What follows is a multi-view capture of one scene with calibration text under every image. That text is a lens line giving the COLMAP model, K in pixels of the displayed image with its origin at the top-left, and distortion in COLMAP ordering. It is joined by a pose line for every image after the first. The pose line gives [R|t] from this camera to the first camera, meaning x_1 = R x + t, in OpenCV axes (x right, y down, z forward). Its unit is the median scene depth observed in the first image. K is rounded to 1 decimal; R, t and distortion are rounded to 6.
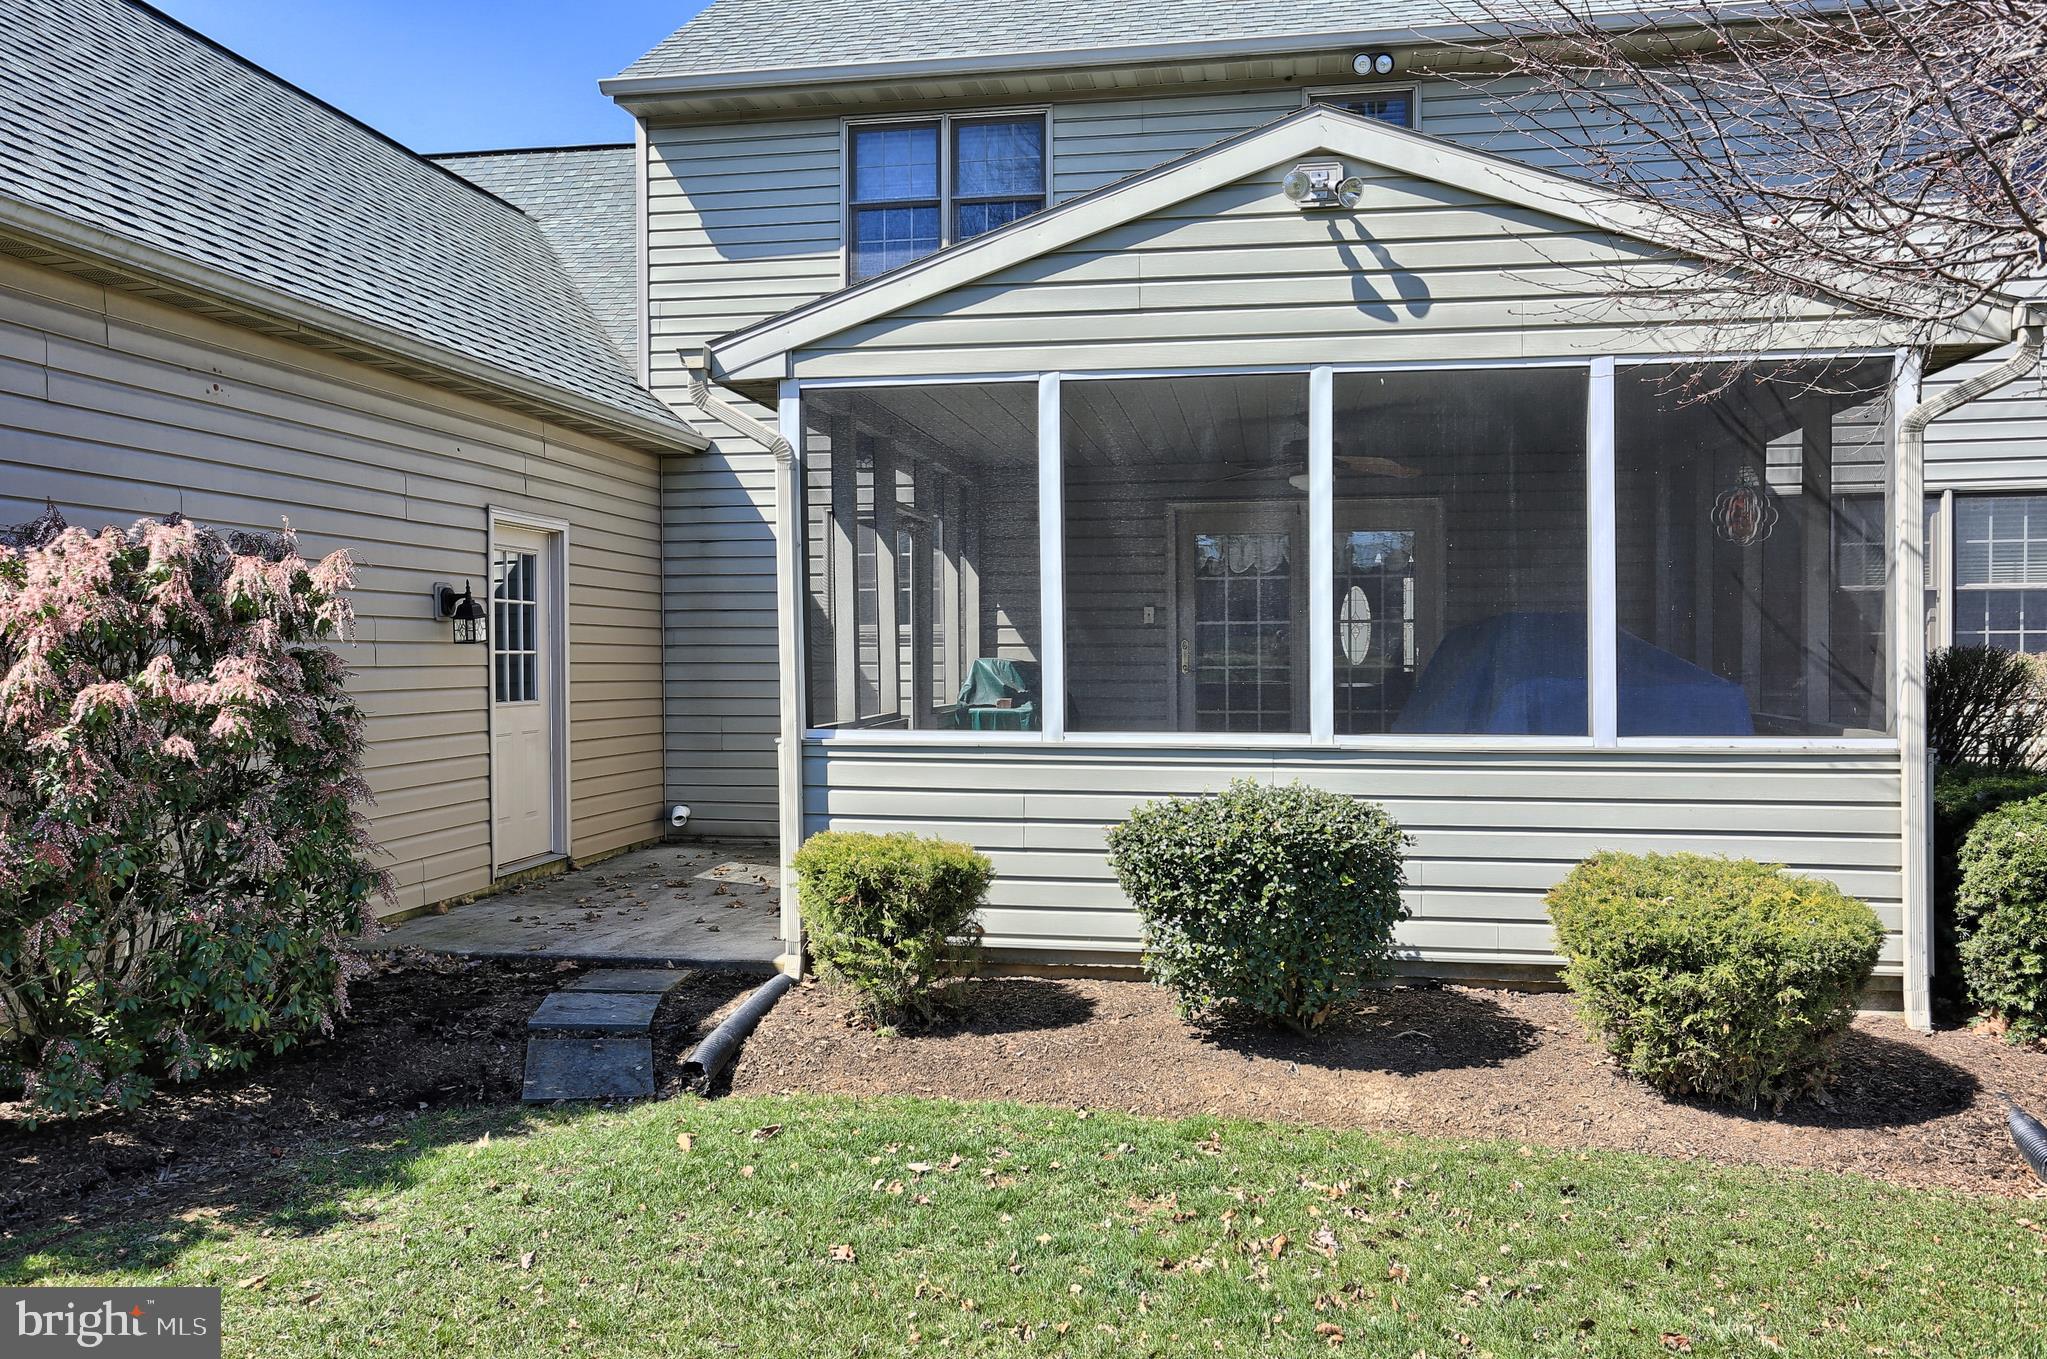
lens RADIAL K [[1594.7, 0, 1028.3], [0, 1594.7, 671.5], [0, 0, 1]] dist [0.003197, 0.000927]
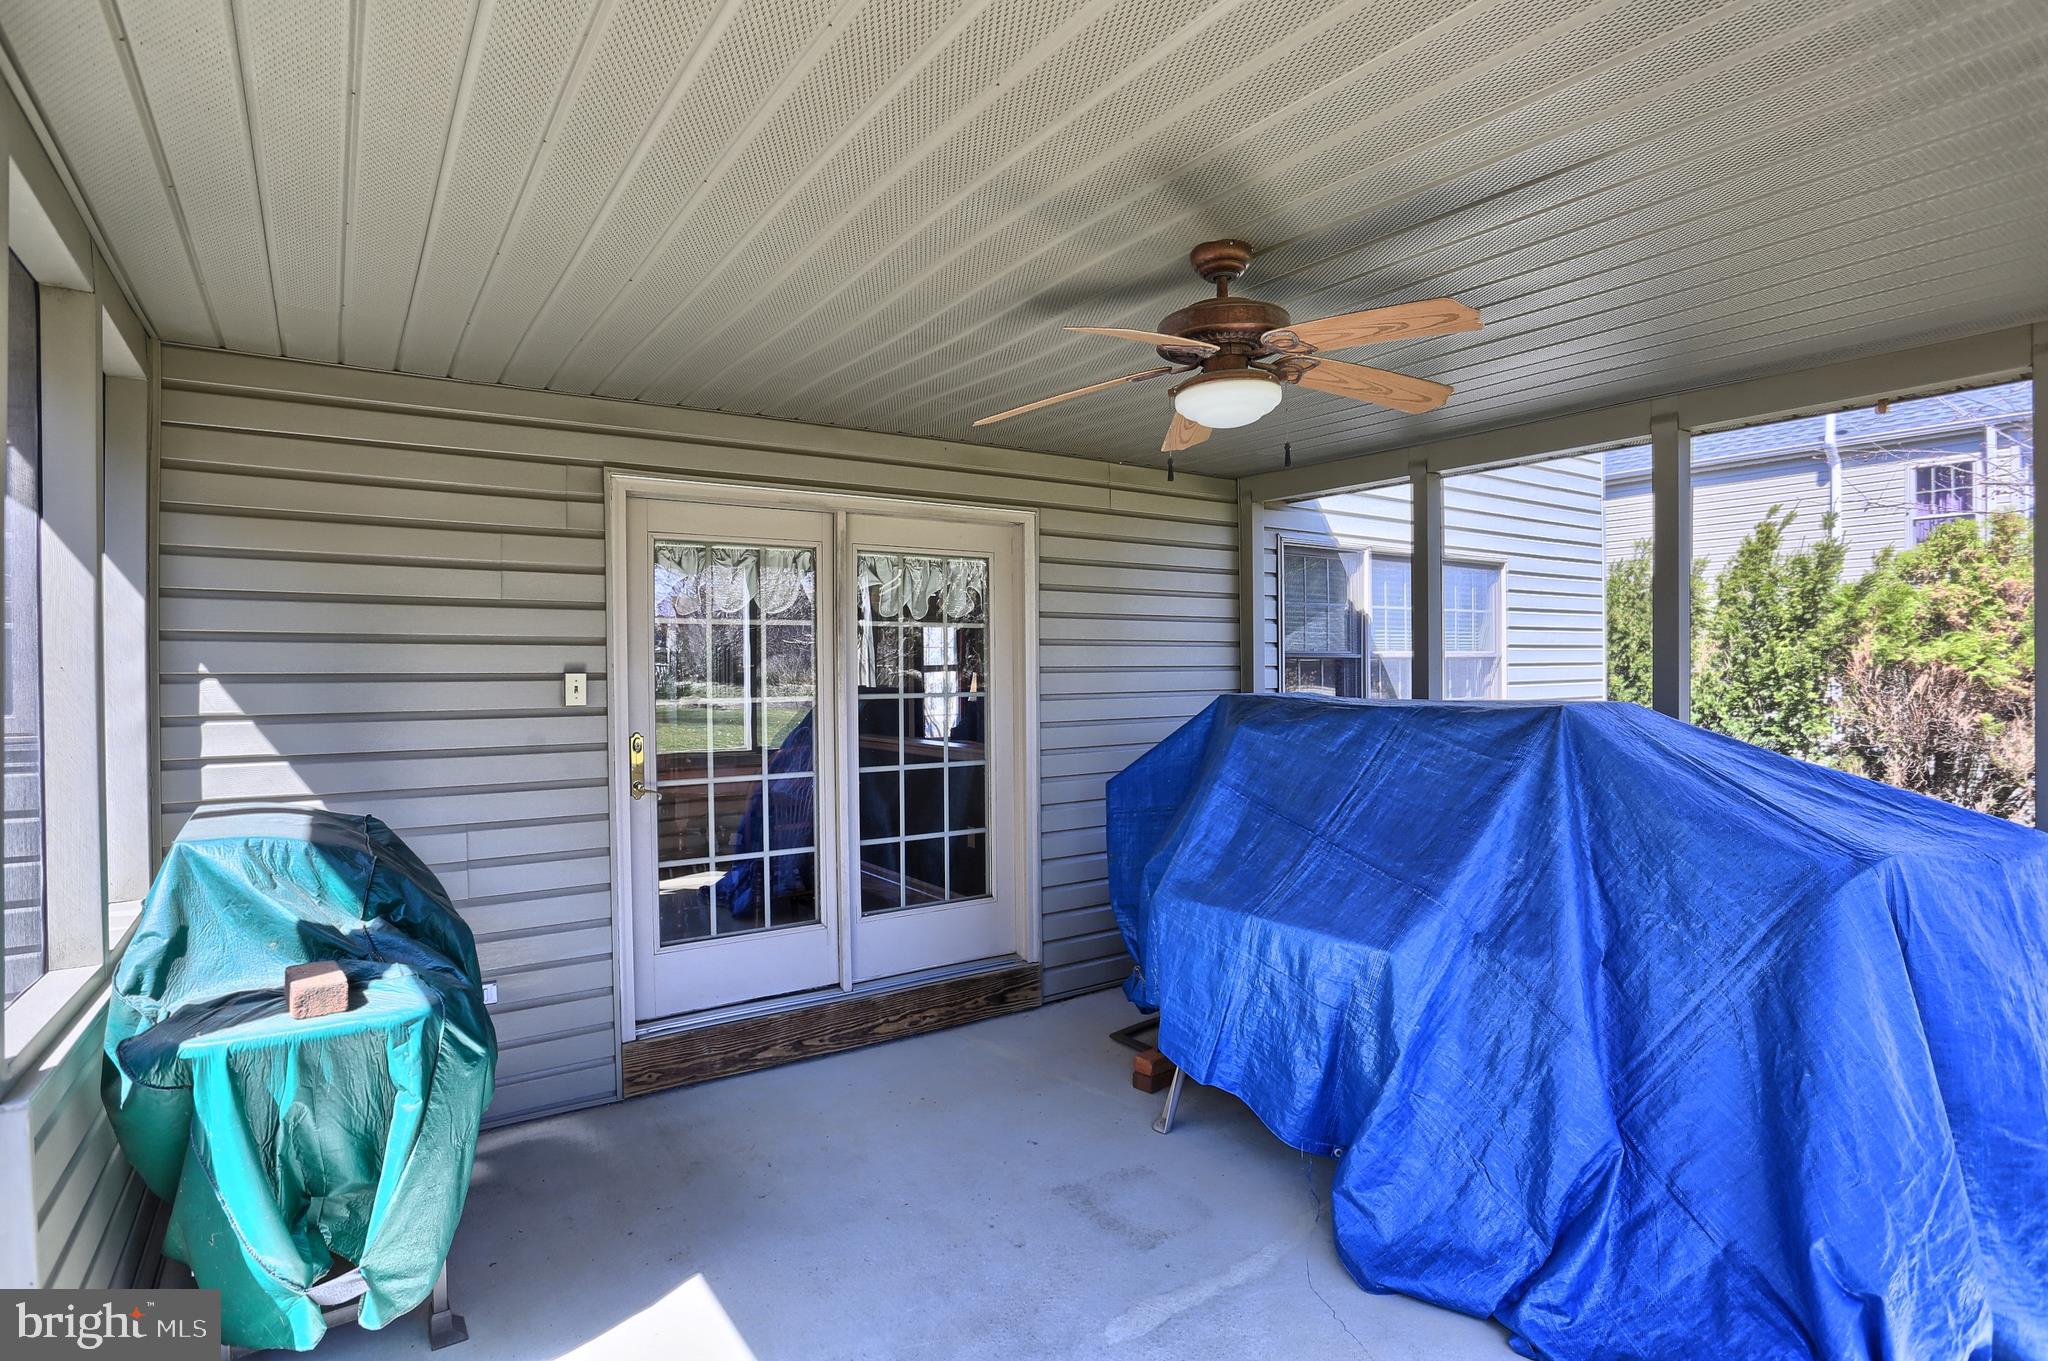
lens RADIAL K [[1022.8, 0, 1018.1], [0, 1022.8, 670.6], [0, 0, 1]] dist [-0.041417, 0.002584]
pose [[0.734373, -0.012152, 0.678637, -0.068848], [0.013135, 0.999907, 0.003691, -0.066971], [-0.678619, 0.006203, 0.734464, 1.097368]]
